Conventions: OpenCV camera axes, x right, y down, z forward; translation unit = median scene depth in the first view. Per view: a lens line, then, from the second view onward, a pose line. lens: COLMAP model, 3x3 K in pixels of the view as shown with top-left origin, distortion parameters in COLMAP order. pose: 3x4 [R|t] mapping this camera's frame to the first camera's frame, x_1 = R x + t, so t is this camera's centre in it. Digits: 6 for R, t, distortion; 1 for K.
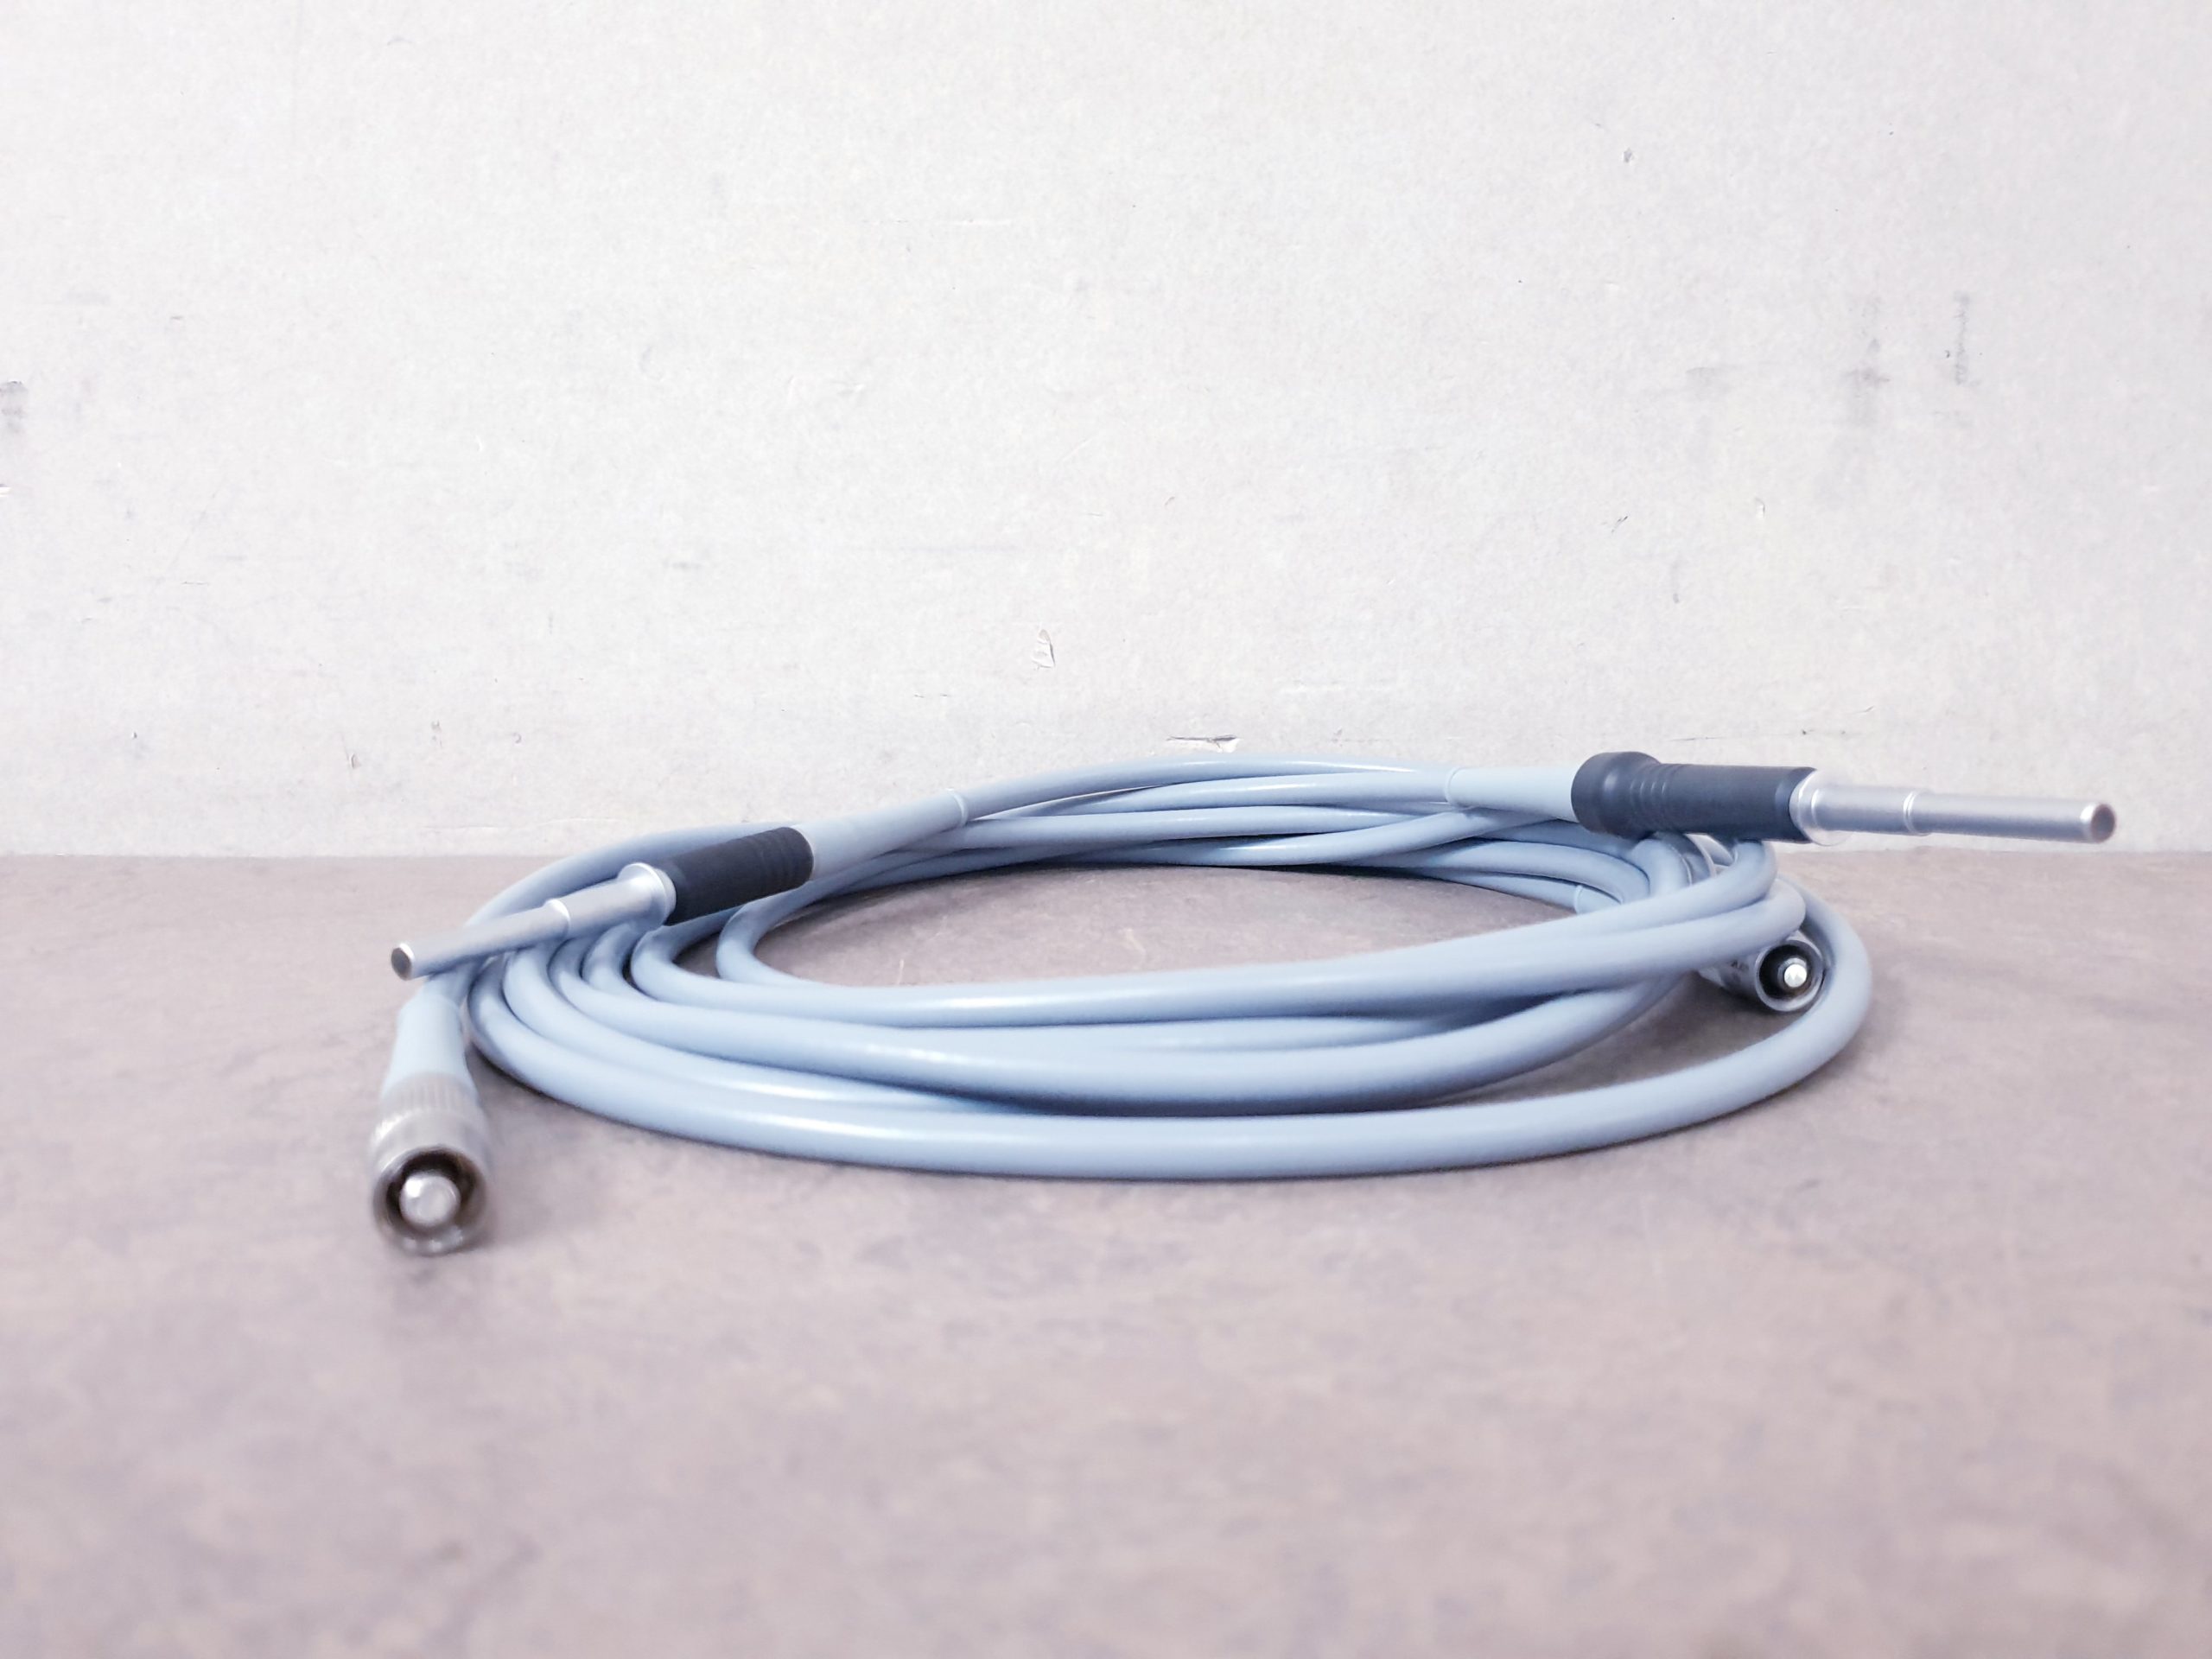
lens RADIAL K [[1732.9, 0, 1111.4], [0, 1732.9, 834.6], [0, 0, 1]] dist [-0.025830, 0.033907]
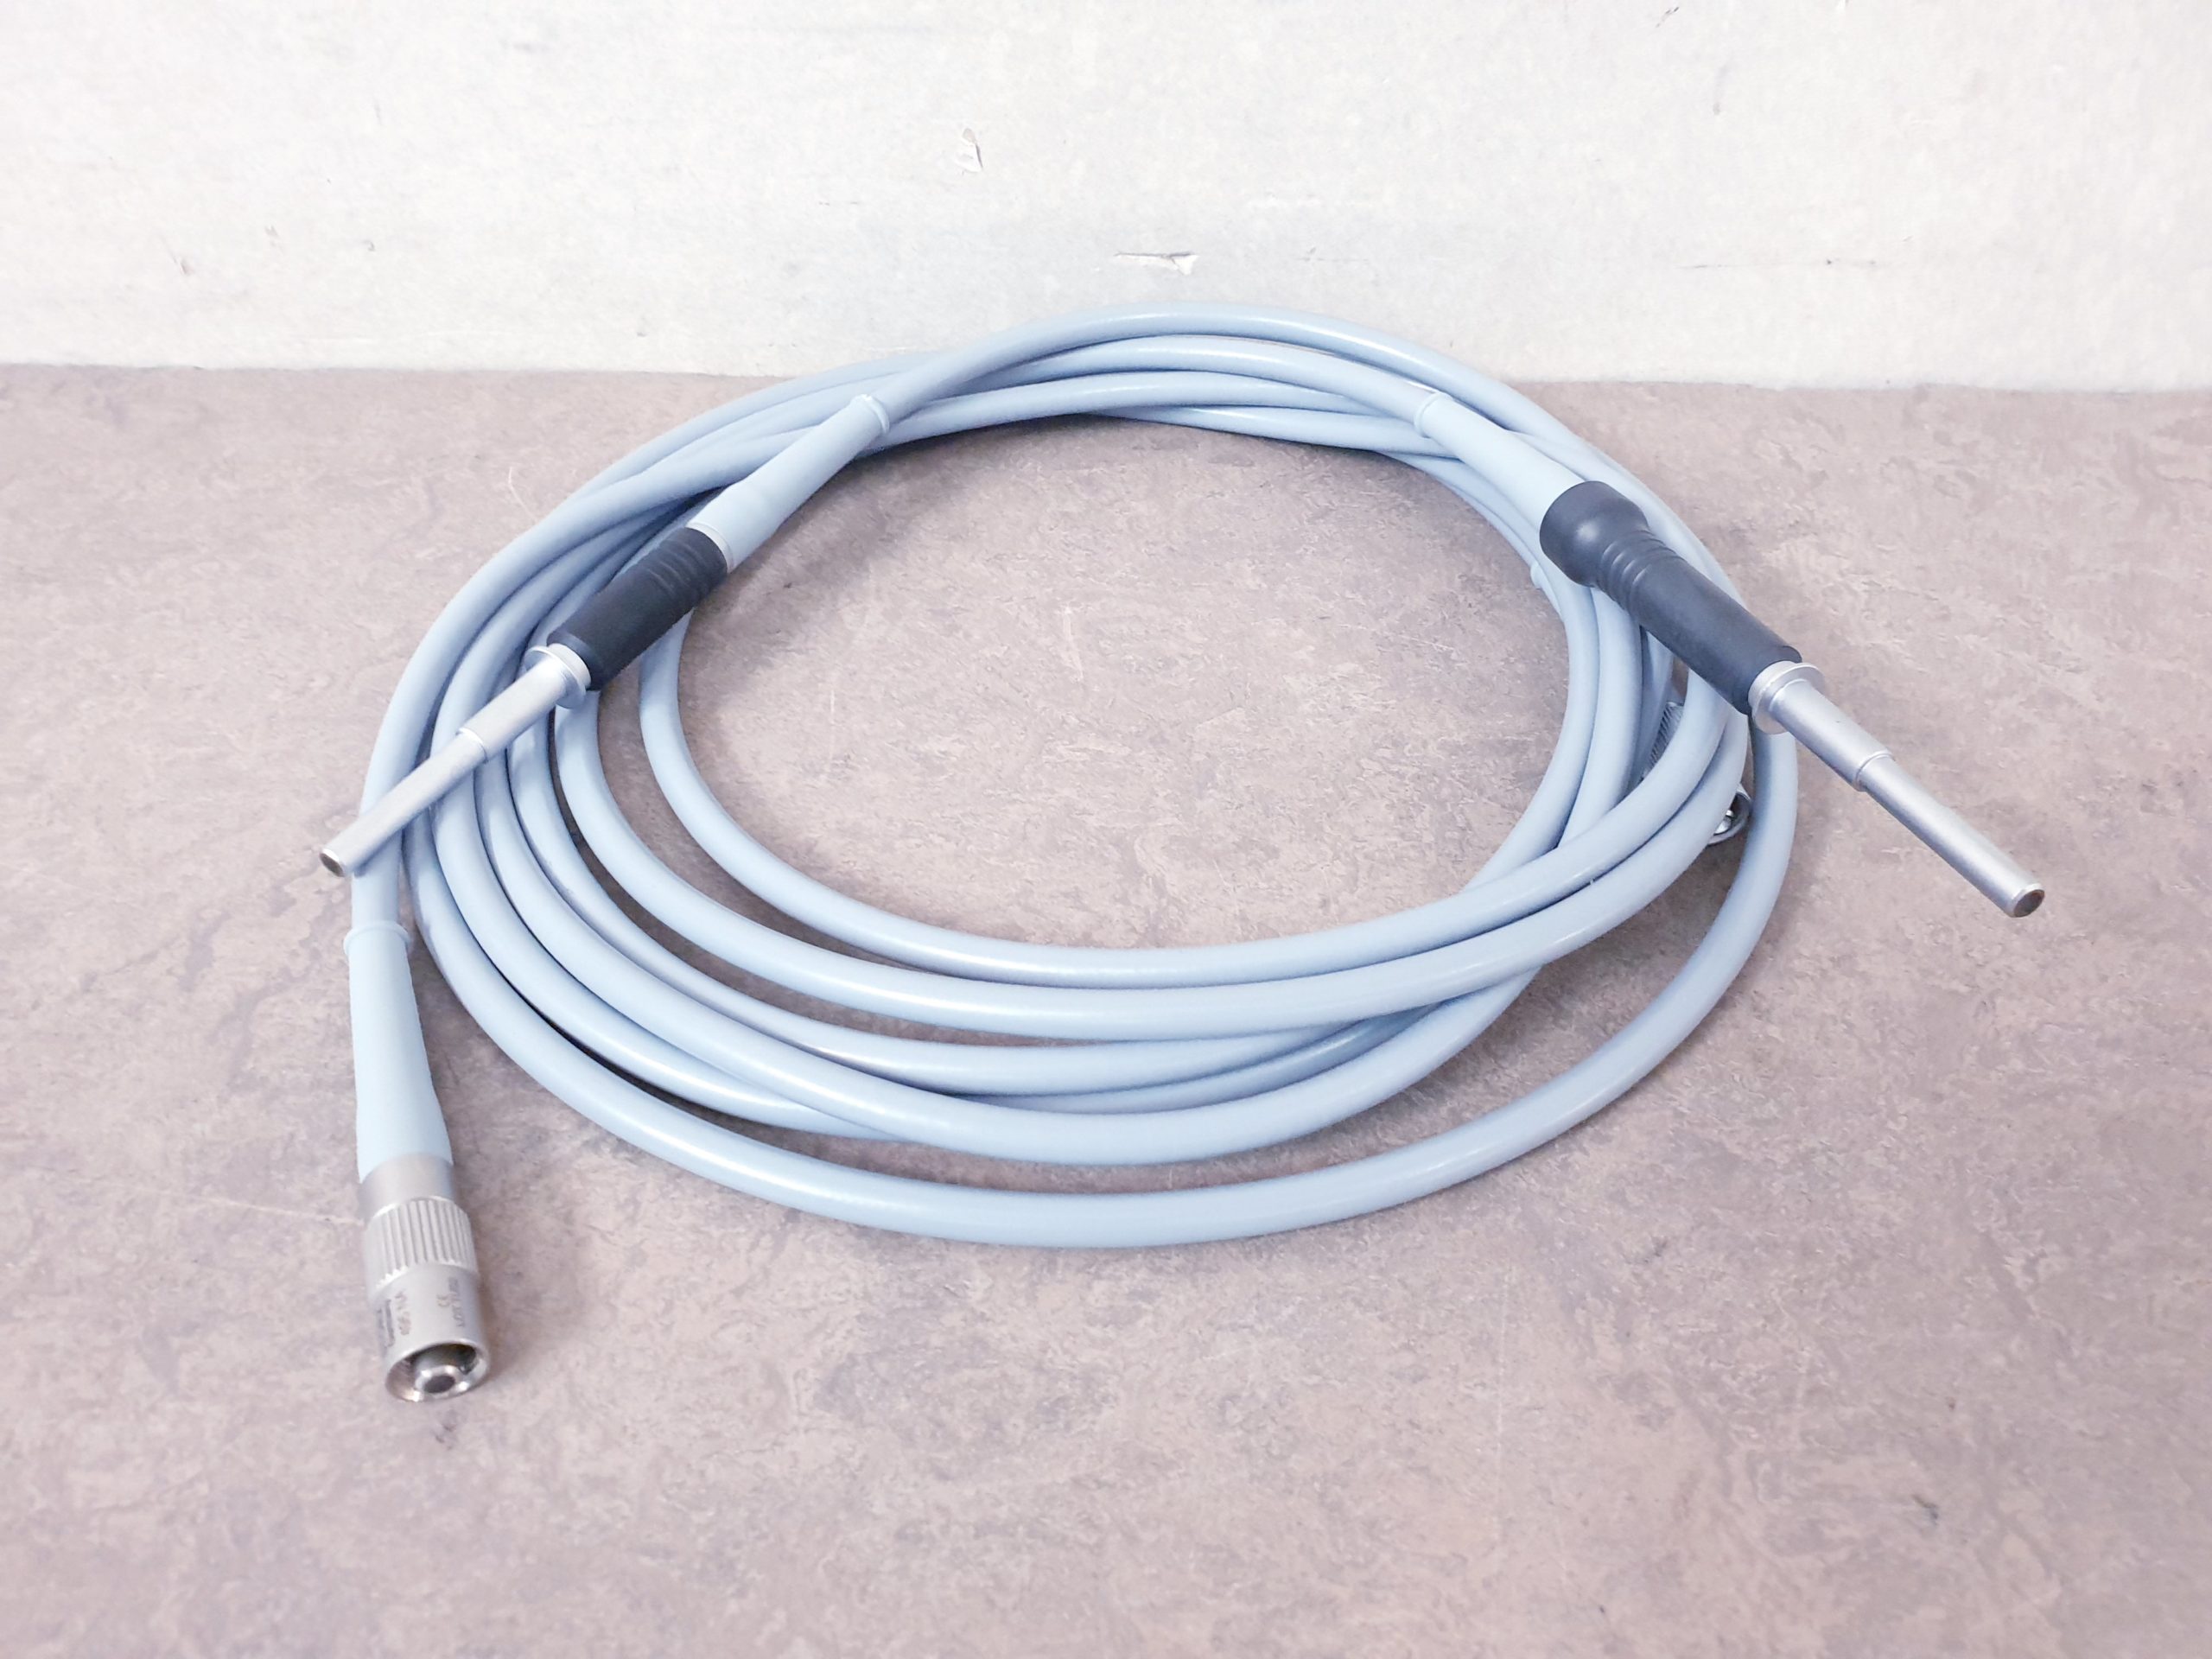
lens RADIAL K [[1732.9, 0, 1113.6], [0, 1732.9, 821.6], [0, 0, 1]] dist [-0.025830, 0.033907]
pose [[0.999678, -0.000388, 0.025385, 0.009698], [-0.014057, 0.824152, 0.566194, -0.320477], [-0.021140, -0.566368, 0.823881, 0.112967]]
